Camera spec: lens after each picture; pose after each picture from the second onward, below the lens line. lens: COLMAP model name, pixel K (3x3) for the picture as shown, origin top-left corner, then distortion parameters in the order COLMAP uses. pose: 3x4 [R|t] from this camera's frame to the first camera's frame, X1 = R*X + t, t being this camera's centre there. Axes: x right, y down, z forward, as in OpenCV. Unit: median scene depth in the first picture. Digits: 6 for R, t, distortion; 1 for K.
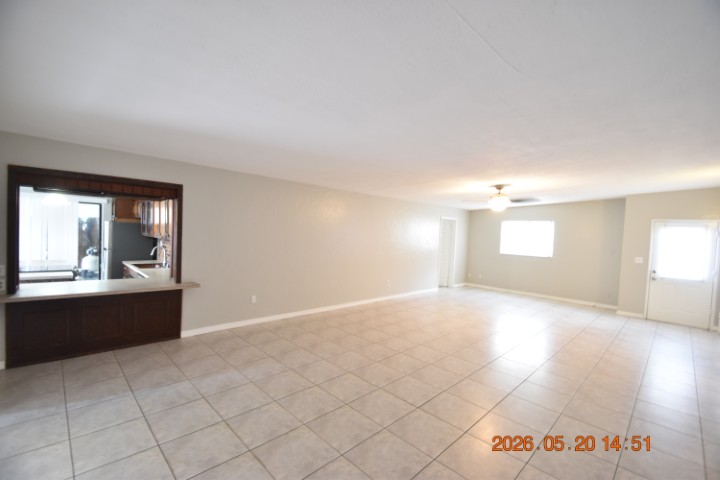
lens RADIAL K [[313.1, 0, 359.3], [0, 313.1, 245.5], [0, 0, 1]] dist [0.000363, -0.010076]
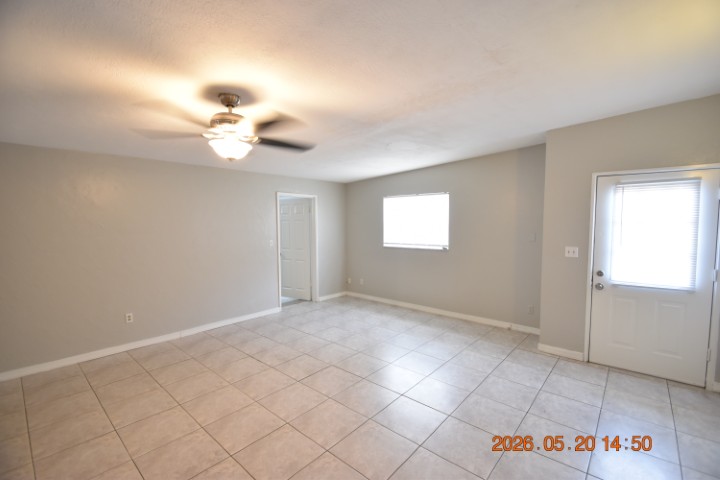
lens RADIAL K [[319.2, 0, 357.3], [0, 319.2, 243.5], [0, 0, 1]] dist [0.022702, -0.020686]
pose [[0.996030, -0.054917, 0.070053, 0.365451], [0.053200, 0.998241, 0.026152, -0.001337], [-0.071366, -0.022321, 0.997200, 0.352933]]
